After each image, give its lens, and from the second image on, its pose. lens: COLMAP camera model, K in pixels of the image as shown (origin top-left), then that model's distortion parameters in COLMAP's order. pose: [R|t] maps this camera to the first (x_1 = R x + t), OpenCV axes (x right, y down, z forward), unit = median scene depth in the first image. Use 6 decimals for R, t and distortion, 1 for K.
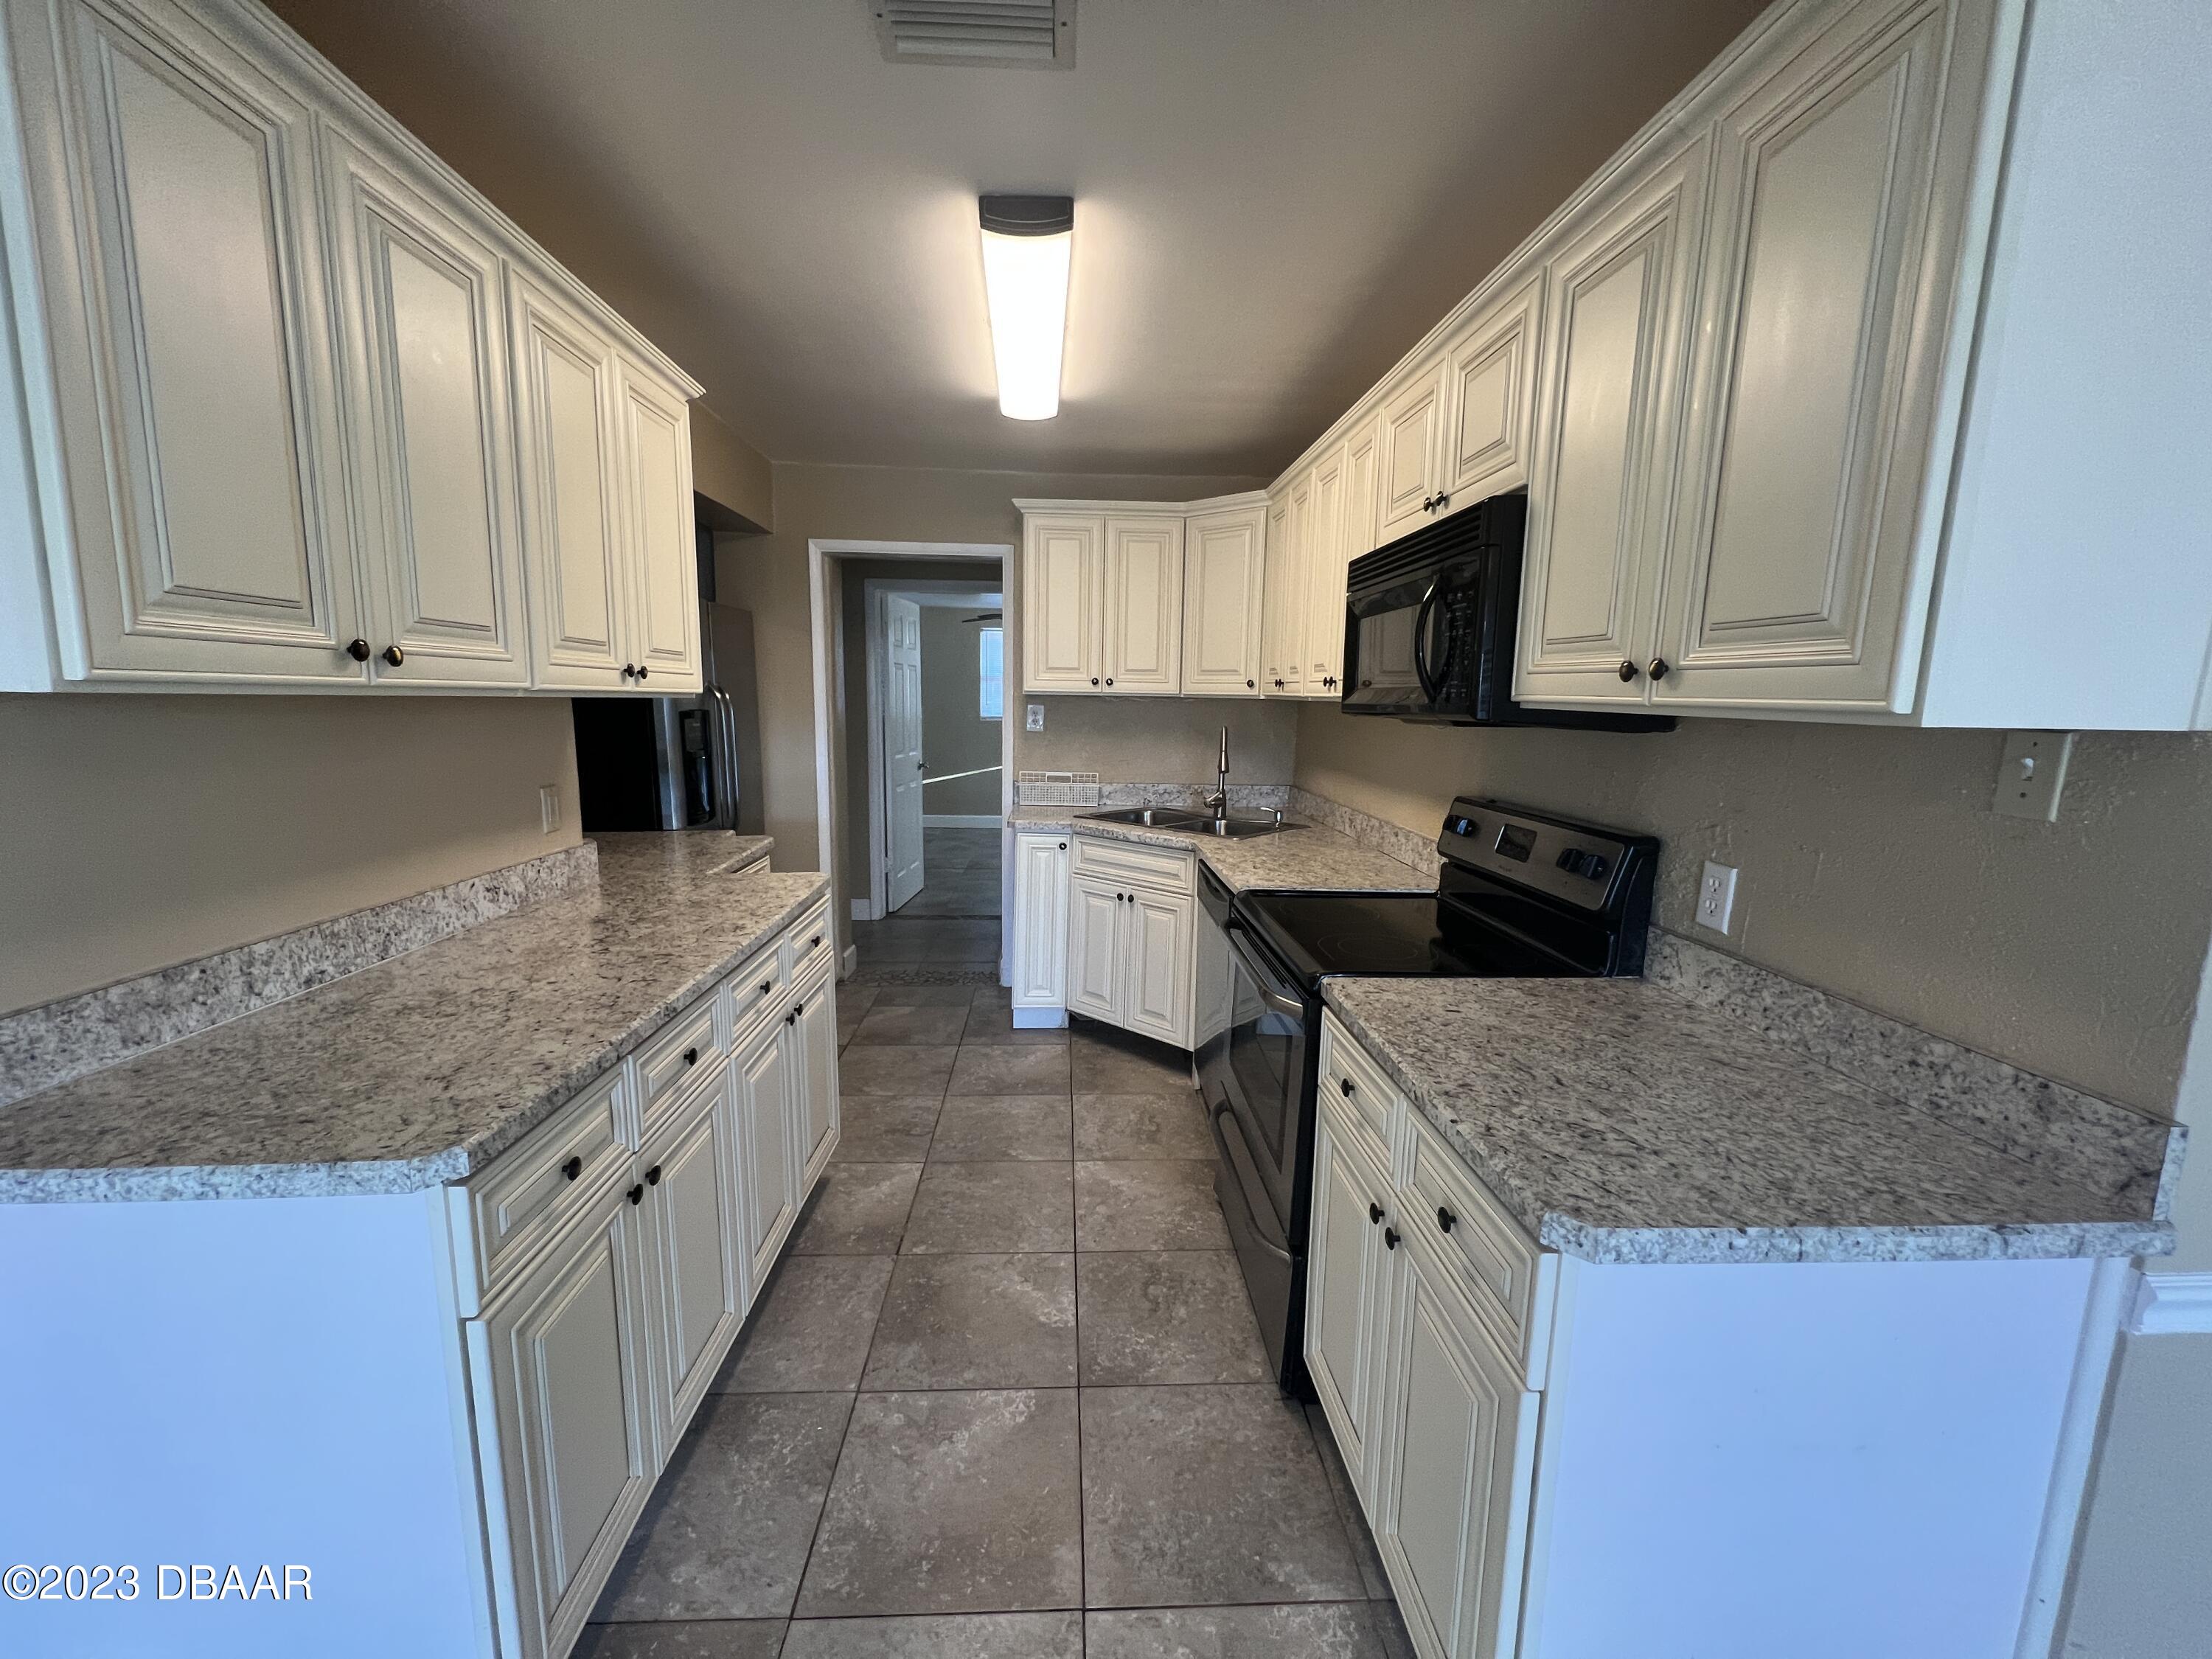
lens RADIAL K [[879.9, 0, 1100.6], [0, 879.9, 830.4], [0, 0, 1]] dist [-0.001217, 0.000367]
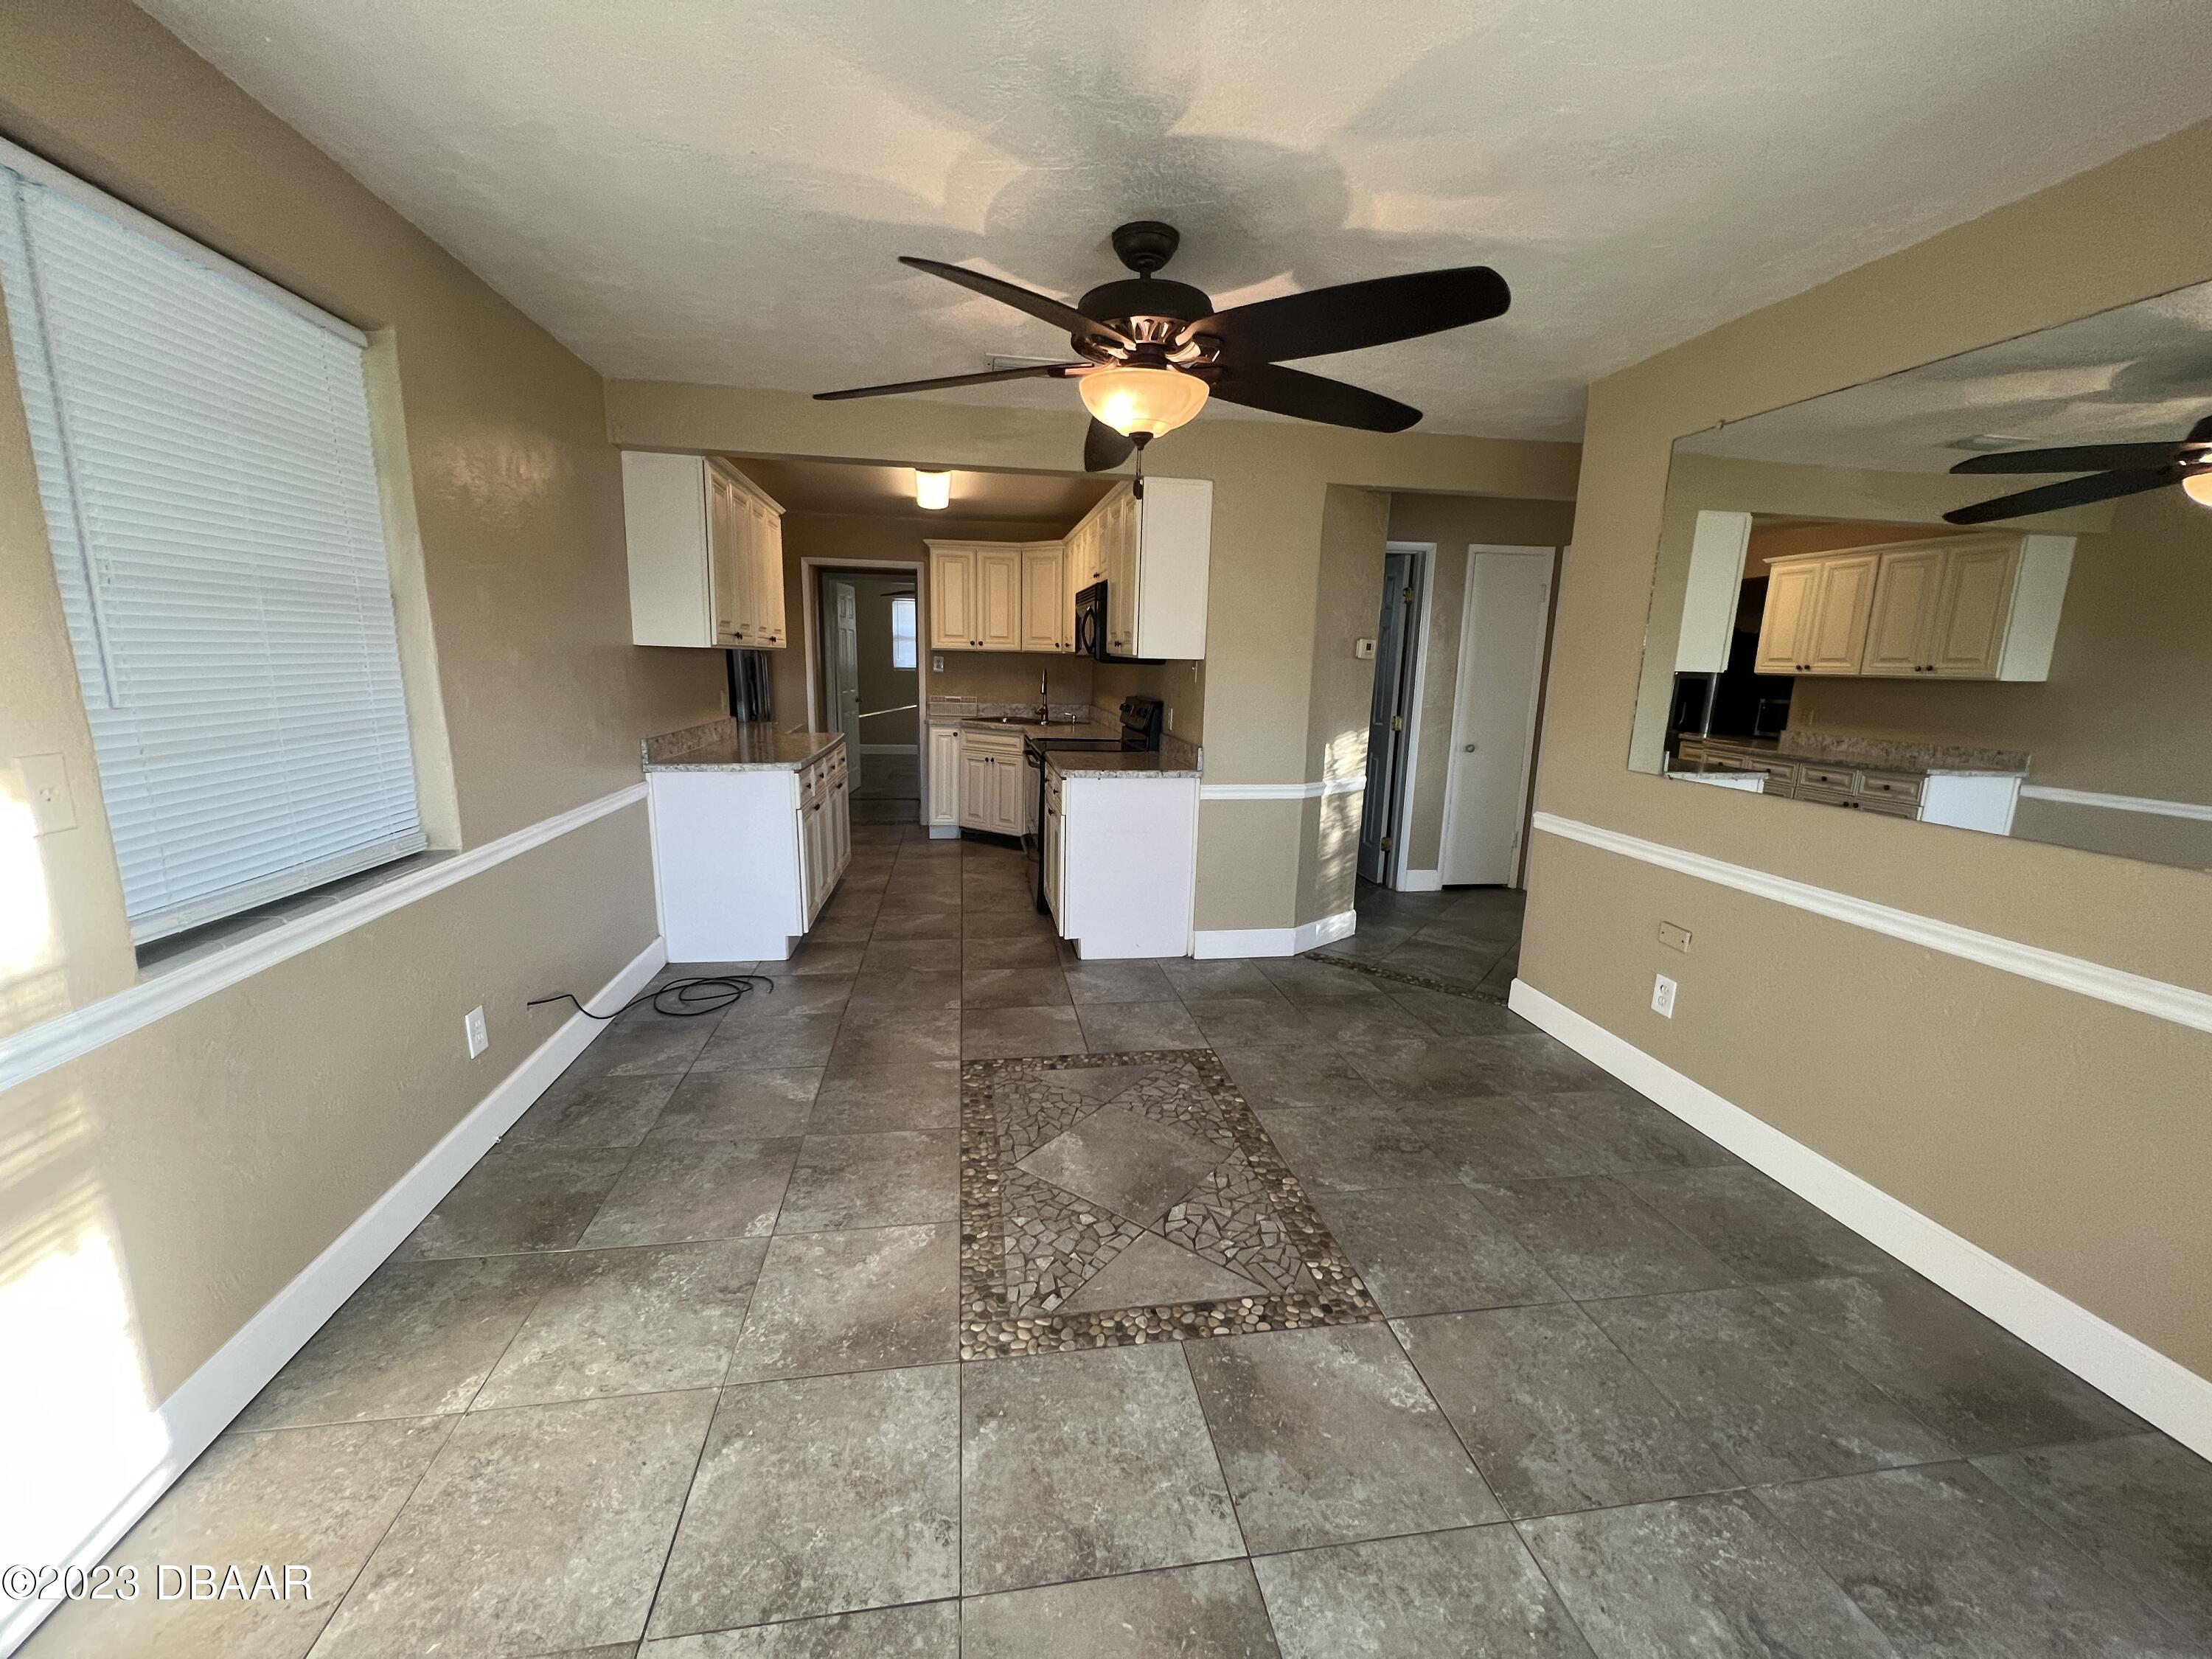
lens RADIAL K [[879.9, 0, 1100.9], [0, 879.9, 829.2], [0, 0, 1]] dist [-0.001217, 0.000367]
pose [[0.993902, -0.015413, 0.109181, 0.086006], [0.010368, 0.998858, 0.046629, 0.211221], [-0.109775, -0.045212, 0.992928, -1.351095]]
